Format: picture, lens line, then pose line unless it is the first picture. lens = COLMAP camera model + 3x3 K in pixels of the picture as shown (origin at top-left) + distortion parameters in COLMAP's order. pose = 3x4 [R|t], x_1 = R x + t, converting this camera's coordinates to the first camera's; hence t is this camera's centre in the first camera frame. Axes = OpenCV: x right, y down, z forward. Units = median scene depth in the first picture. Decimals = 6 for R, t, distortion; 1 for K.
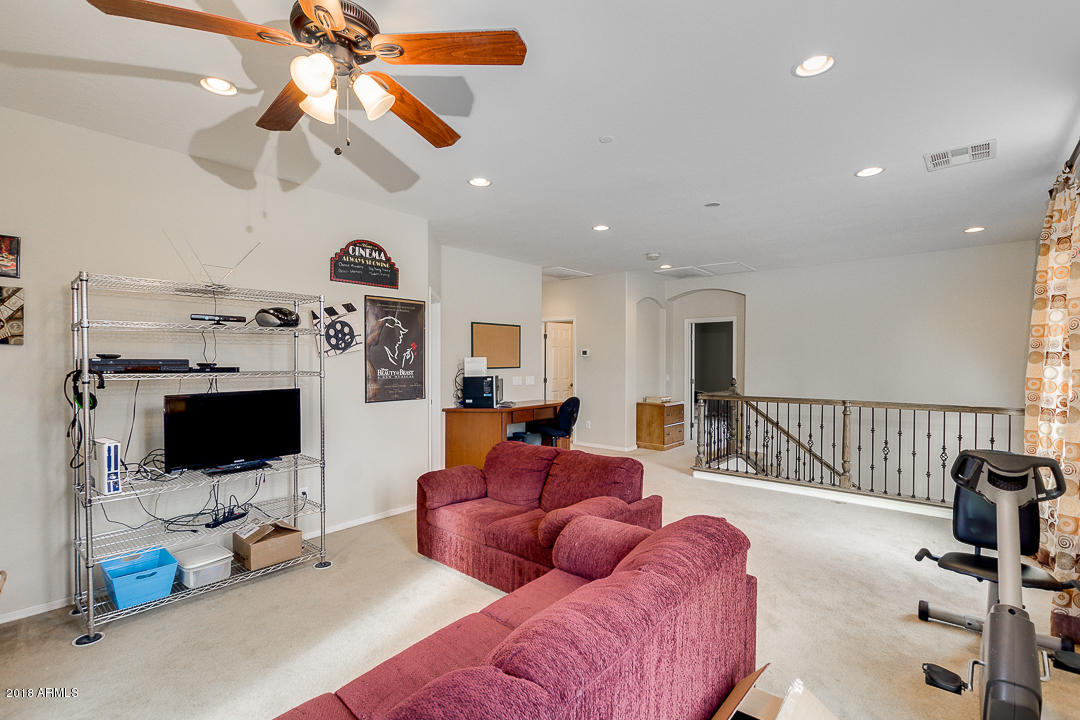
lens RADIAL K [[502.4, 0, 550.9], [0, 502.4, 365.6], [0, 0, 1]] dist [0.002376, -0.000187]
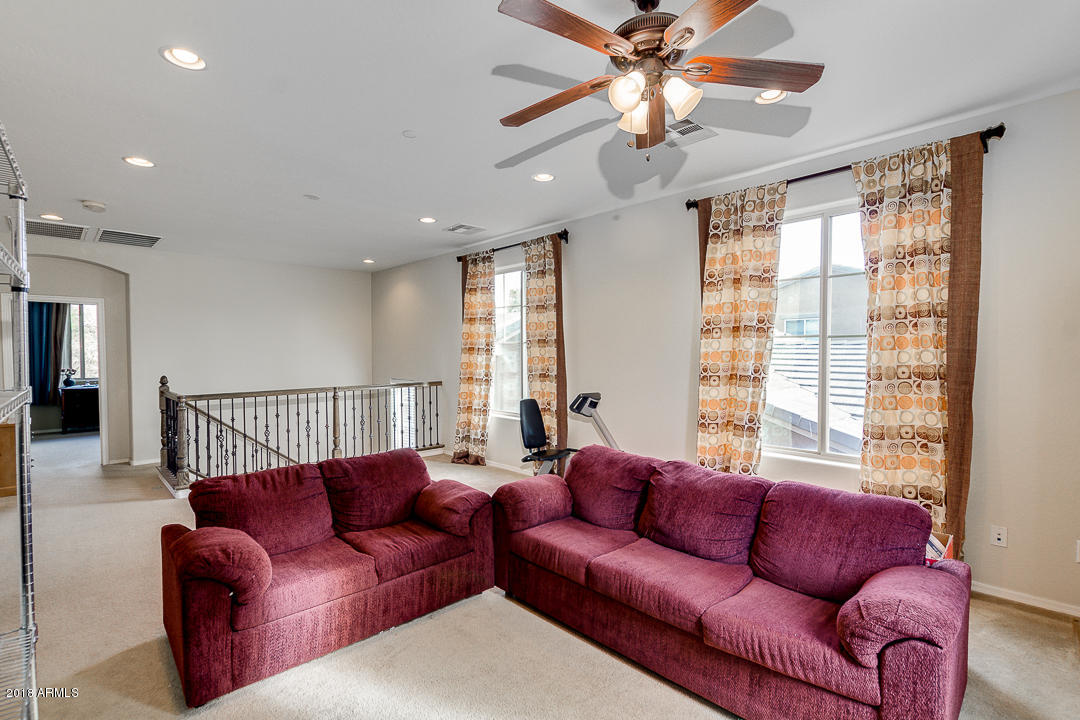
lens RADIAL K [[495.2, 0, 537.4], [0, 495.2, 365.7], [0, 0, 1]] dist [0.012675, -0.000001]
pose [[0.112612, -0.030966, 0.993156, -0.521022], [0.016476, 0.999435, 0.029294, -0.007808], [-0.993502, 0.013064, 0.113059, 0.383413]]
